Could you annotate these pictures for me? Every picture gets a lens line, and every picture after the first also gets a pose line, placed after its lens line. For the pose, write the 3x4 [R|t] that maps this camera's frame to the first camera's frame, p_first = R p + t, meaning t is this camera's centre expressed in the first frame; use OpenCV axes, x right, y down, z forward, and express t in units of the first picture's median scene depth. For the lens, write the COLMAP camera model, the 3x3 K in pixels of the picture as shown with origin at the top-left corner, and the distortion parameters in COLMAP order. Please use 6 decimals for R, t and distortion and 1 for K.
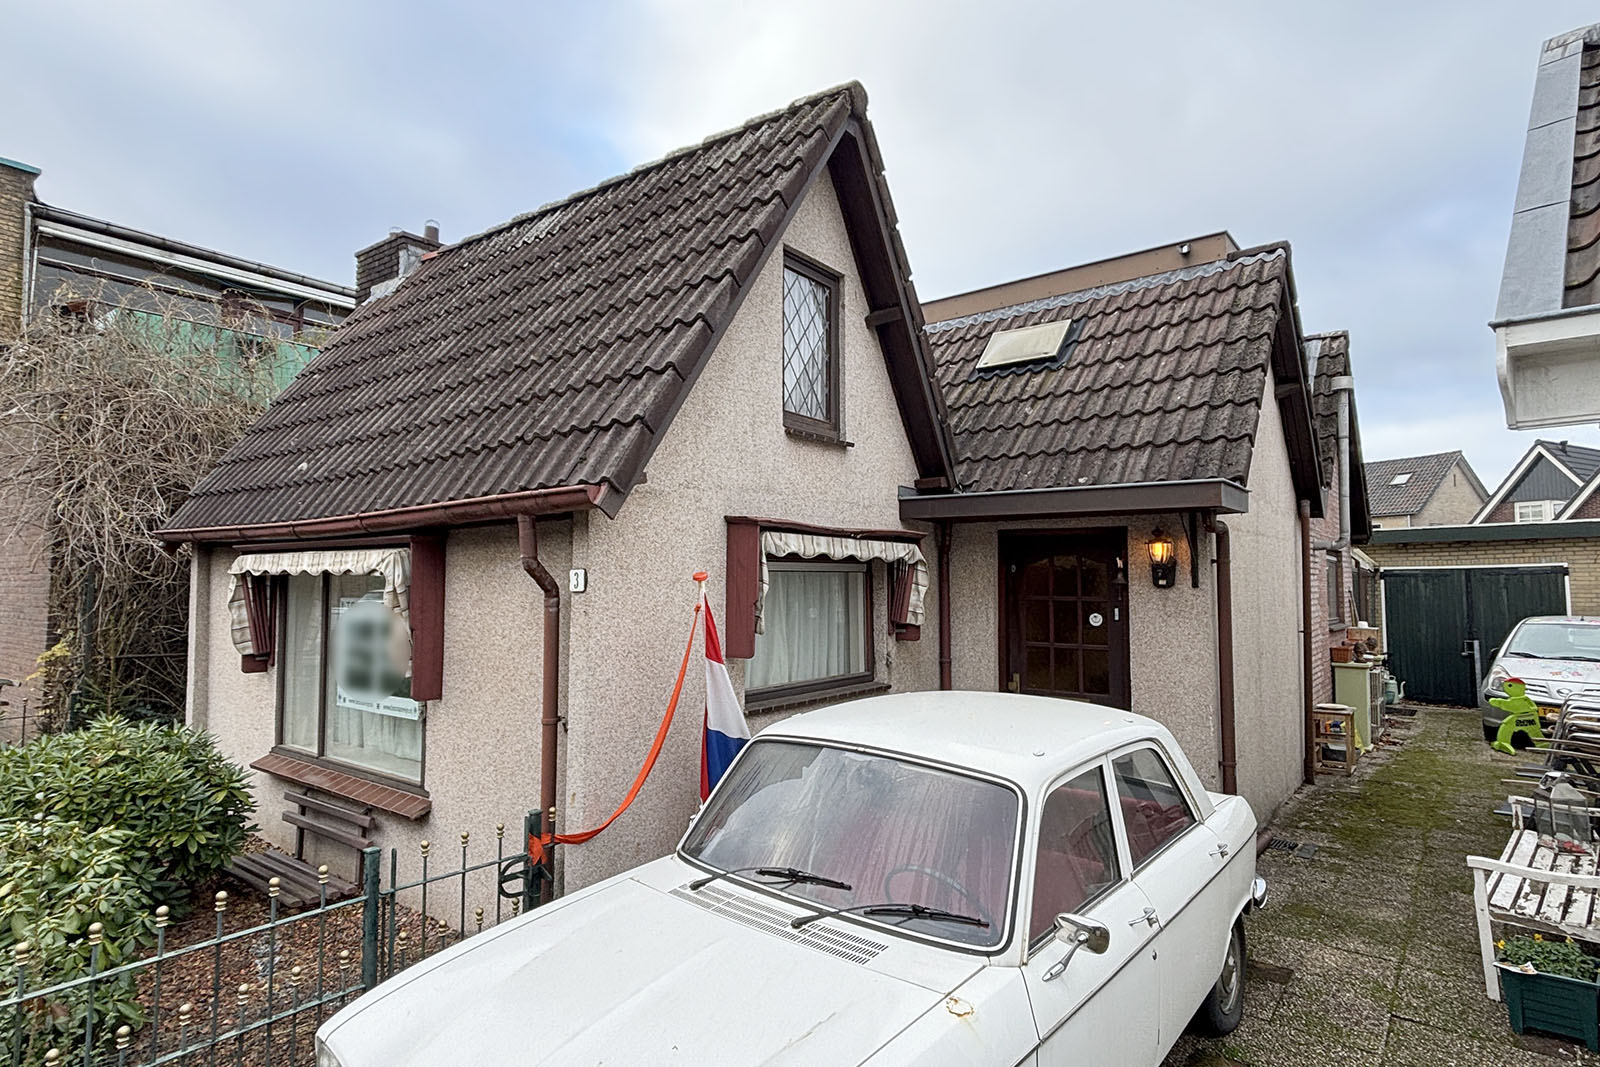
lens RADIAL K [[862.5, 0, 800.0], [0, 862.5, 533.5], [0, 0, 1]] dist [0.025069, -0.071212]
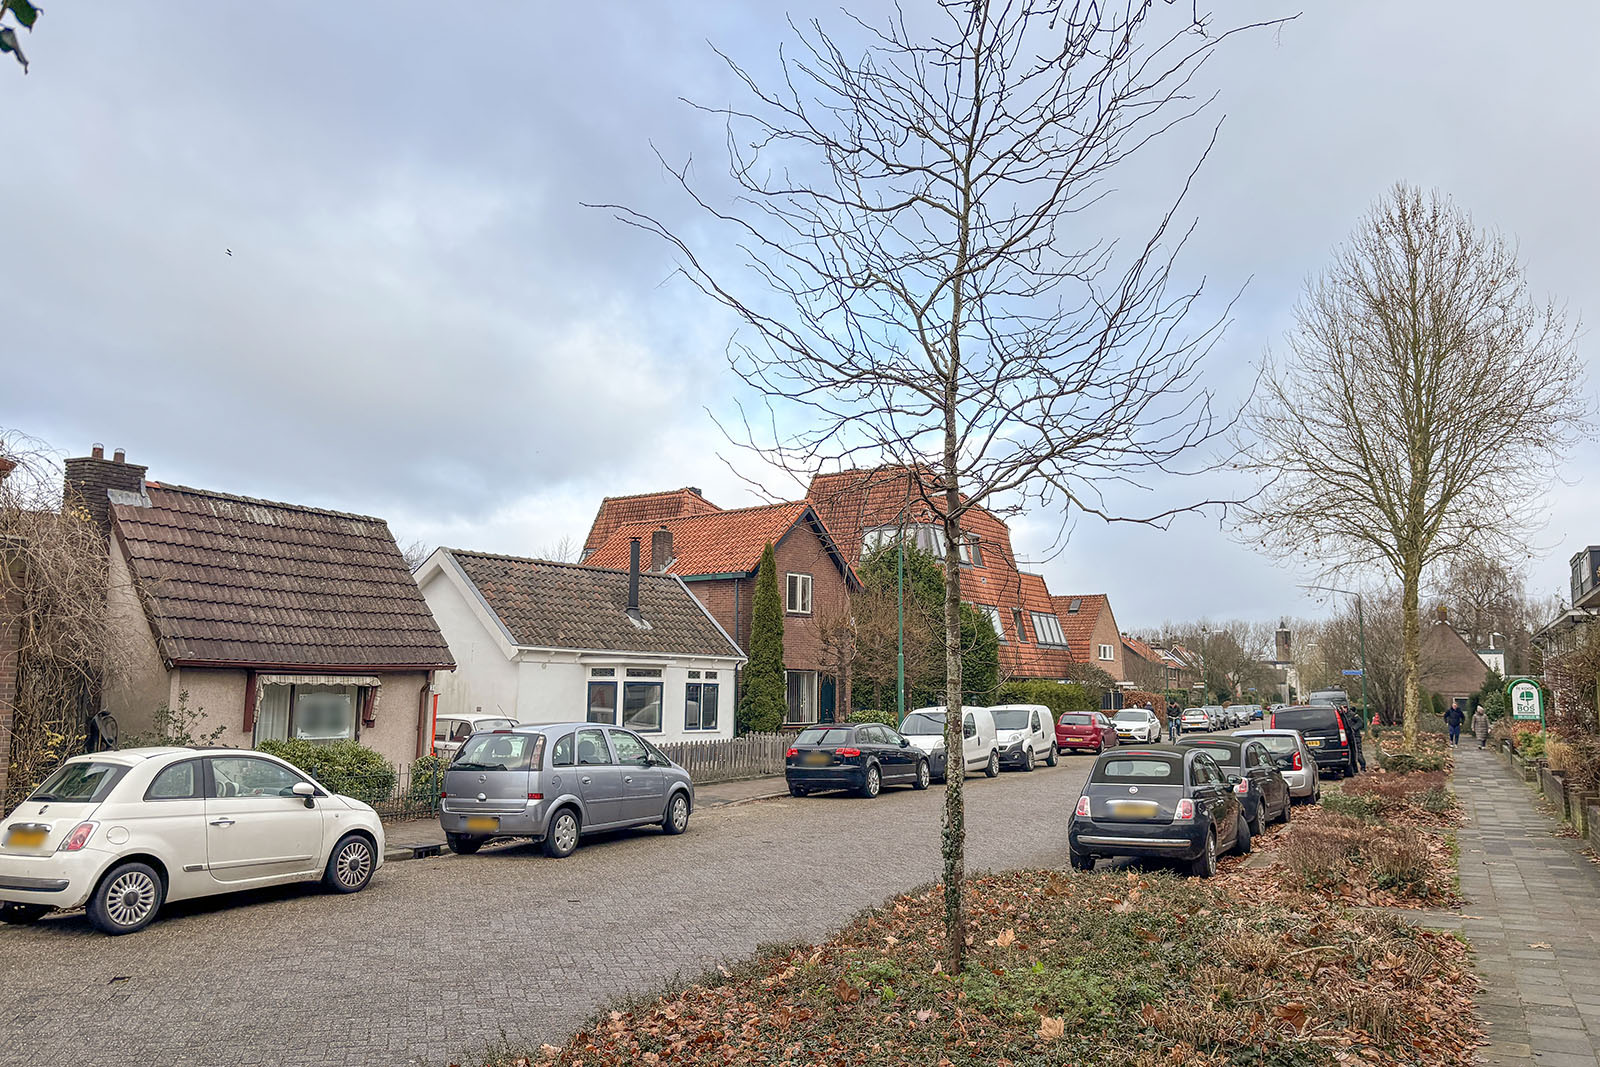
lens RADIAL K [[1184.5, 0, 800.0], [0, 1184.5, 533.5], [0, 0, 1]] dist [-0.117720, 0.211417]
pose [[-0.144127, 0.120869, 0.982150, -3.584189], [-0.063257, 0.989357, -0.131039, -0.026726], [-0.987535, -0.081014, -0.134947, 0.108775]]
